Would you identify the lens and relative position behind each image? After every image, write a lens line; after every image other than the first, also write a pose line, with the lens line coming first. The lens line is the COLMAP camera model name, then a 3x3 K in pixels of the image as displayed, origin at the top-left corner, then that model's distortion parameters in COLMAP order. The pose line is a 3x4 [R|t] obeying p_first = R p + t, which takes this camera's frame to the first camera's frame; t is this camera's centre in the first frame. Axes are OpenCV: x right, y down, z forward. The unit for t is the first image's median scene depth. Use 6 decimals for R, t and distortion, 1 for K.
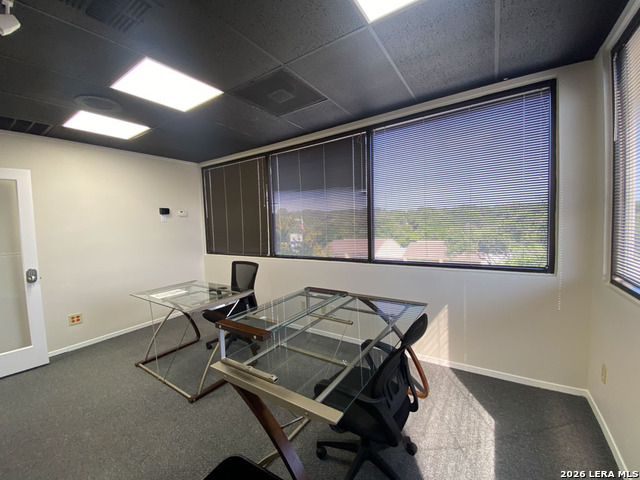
lens RADIAL K [[260.9, 0, 320.0], [0, 260.9, 240.0], [0, 0, 1]] dist [-0.024534, -0.000067]
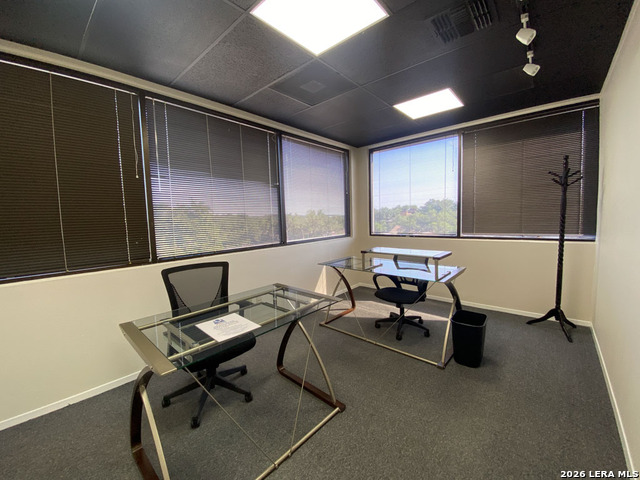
lens RADIAL K [[260.9, 0, 320.0], [0, 260.9, 240.0], [0, 0, 1]] dist [-0.024534, -0.000067]
pose [[0.141576, -0.070005, 0.987449, -0.955140], [0.042062, 0.997021, 0.064653, -0.006414], [-0.989033, 0.032381, 0.144099, 0.639166]]
